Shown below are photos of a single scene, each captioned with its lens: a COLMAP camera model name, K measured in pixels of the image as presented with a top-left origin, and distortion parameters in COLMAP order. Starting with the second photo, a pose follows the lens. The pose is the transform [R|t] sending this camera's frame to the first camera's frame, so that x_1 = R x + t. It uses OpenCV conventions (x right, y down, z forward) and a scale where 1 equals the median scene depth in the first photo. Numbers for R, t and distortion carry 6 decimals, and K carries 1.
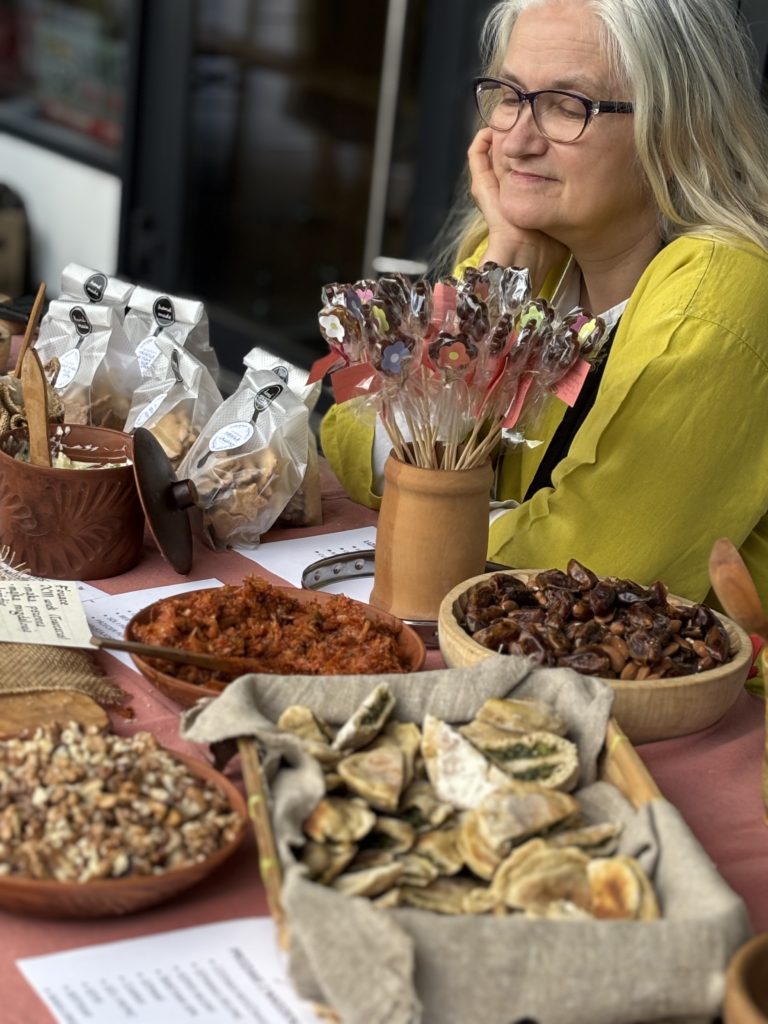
lens RADIAL K [[2404.4, 0, 384.0], [0, 2404.4, 512.0], [0, 0, 1]] dist [0.196387, -0.166263]
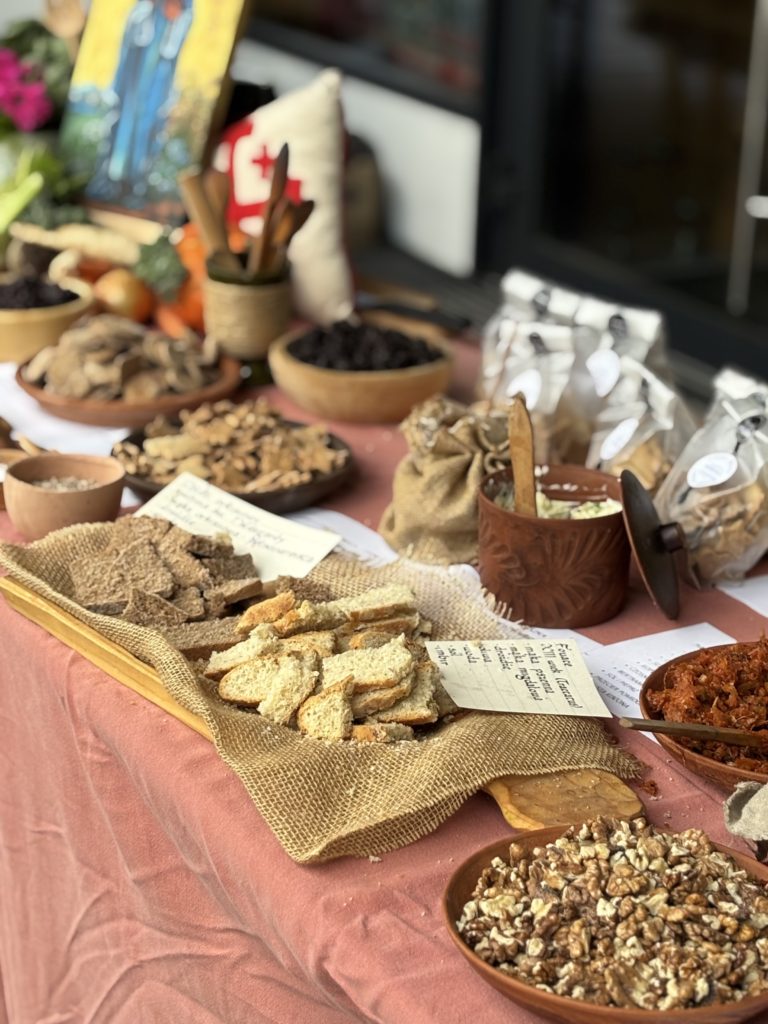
lens RADIAL K [[2404.4, 0, 384.0], [0, 2404.4, 512.0], [0, 0, 1]] dist [0.196387, -0.166263]
pose [[0.992250, -0.021892, -0.122315, -0.087054], [0.027445, 0.998659, 0.043904, -0.069298], [0.121189, -0.046921, 0.991520, 0.029695]]
